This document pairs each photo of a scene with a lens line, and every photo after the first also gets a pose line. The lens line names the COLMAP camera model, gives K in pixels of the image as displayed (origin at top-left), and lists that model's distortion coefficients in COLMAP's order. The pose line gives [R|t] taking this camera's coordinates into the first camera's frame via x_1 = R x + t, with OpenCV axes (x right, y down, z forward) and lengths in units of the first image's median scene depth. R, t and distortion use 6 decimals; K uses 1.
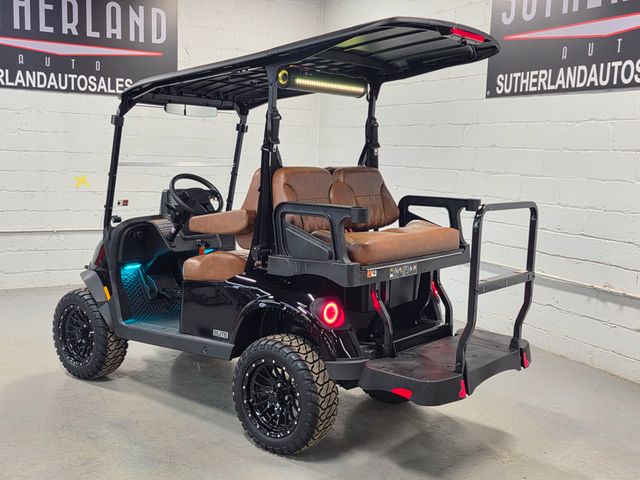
lens RADIAL K [[729.2, 0, 317.0], [0, 729.2, 240.3], [0, 0, 1]] dist [0.124736, -0.188910]
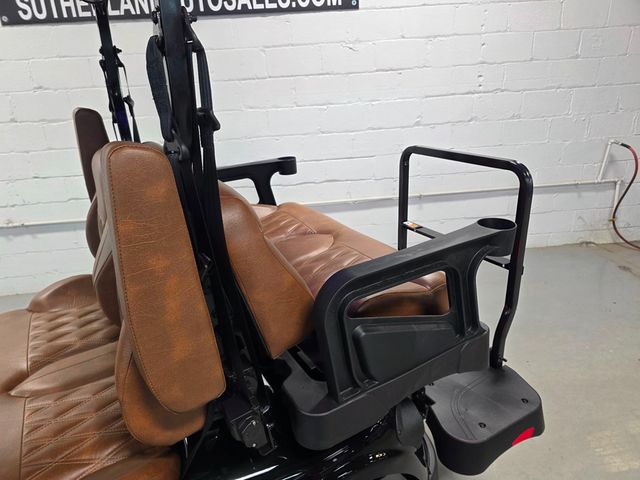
lens RADIAL K [[433.3, 0, 311.5], [0, 433.3, 242.3], [0, 0, 1]] dist [0.040326, -0.037477]
pose [[0.374472, -0.394274, 0.839237, -0.157807], [0.181160, 0.918761, 0.350799, -0.103119], [-0.909369, 0.020672, 0.415477, 0.619933]]
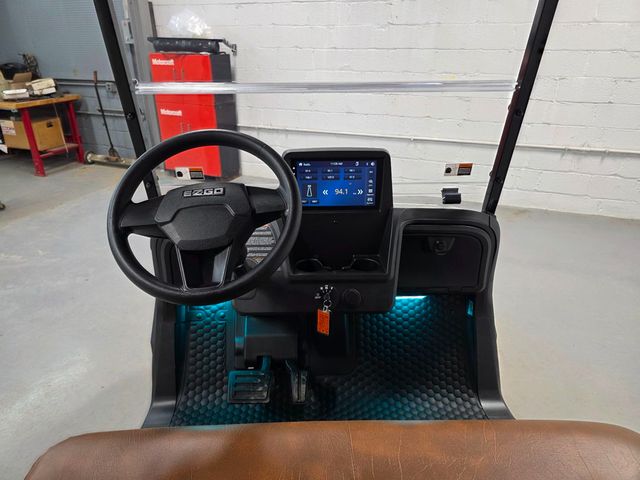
lens RADIAL K [[433.3, 0, 311.5], [0, 433.3, 242.3], [0, 0, 1]] dist [0.040326, -0.037477]
pose [[0.646306, 0.295867, -0.703385, -0.004670], [-0.071921, 0.941289, 0.329852, -0.093758], [0.759681, -0.162597, 0.629640, 0.771541]]
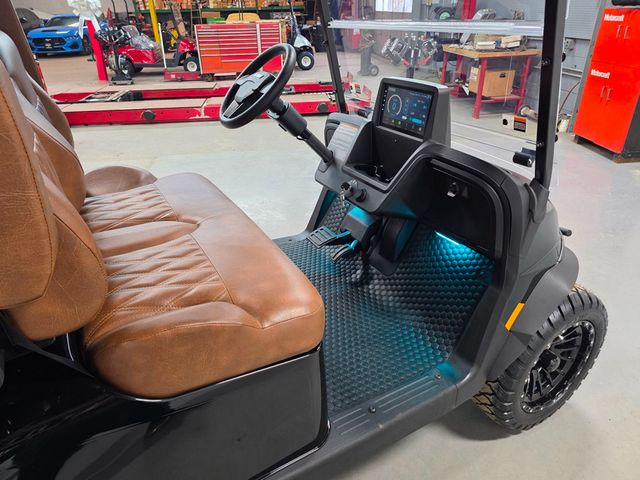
lens RADIAL K [[430.5, 0, 315.5], [0, 430.5, 237.3], [0, 0, 1]] dist [0.039555, -0.030361]
pose [[-0.372905, 0.418216, -0.828274, 0.121057], [-0.100722, 0.869142, 0.484198, -0.106003], [0.922387, 0.263985, -0.281984, 0.981095]]
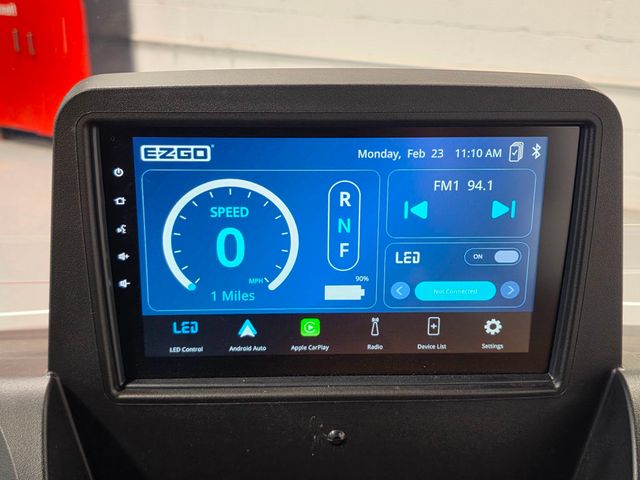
lens RADIAL K [[724.0, 0, 318.4], [0, 724.0, 241.1], [0, 0, 1]] dist [0.209425, -0.438255]
pose [[0.671249, 0.297835, -0.678763, -0.119110], [-0.100518, 0.943839, 0.314743, -0.072474], [0.734385, -0.143043, 0.663489, 0.880196]]
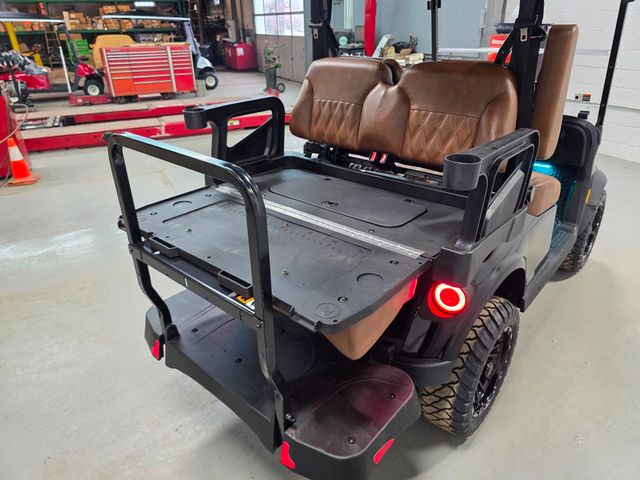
lens RADIAL K [[432.6, 0, 320.4], [0, 432.6, 238.8], [0, 0, 1]] dist [0.038876, -0.035855]
pose [[-0.034073, 0.417590, -0.907997, 0.367882], [-0.105017, 0.901999, 0.418772, -0.087578], [0.993887, 0.109624, 0.013120, 0.725003]]
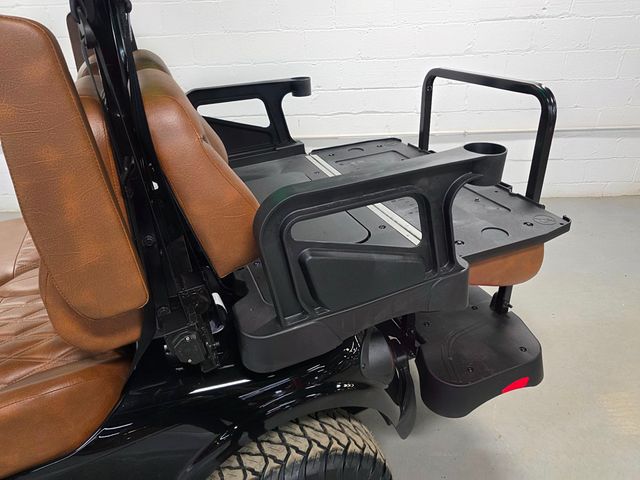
lens RADIAL K [[433.2, 0, 324.1], [0, 433.2, 233.4], [0, 0, 1]] dist [0.039750, -0.036986]
pose [[0.480799, -0.460406, 0.746230, -0.133042], [0.161736, 0.883017, 0.440593, -0.083610], [-0.861785, -0.091144, 0.499018, 0.591812]]
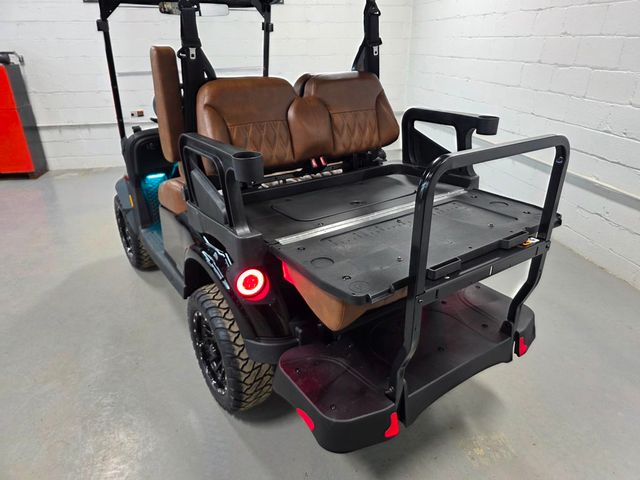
lens RADIAL K [[433.5, 0, 322.3], [0, 433.5, 243.9], [0, 0, 1]] dist [0.045560, -0.038195]
pose [[0.958666, 0.080889, -0.272795, 0.144852], [0.004896, 0.953909, 0.300057, -0.053056], [0.284493, -0.288990, 0.914084, 0.406776]]
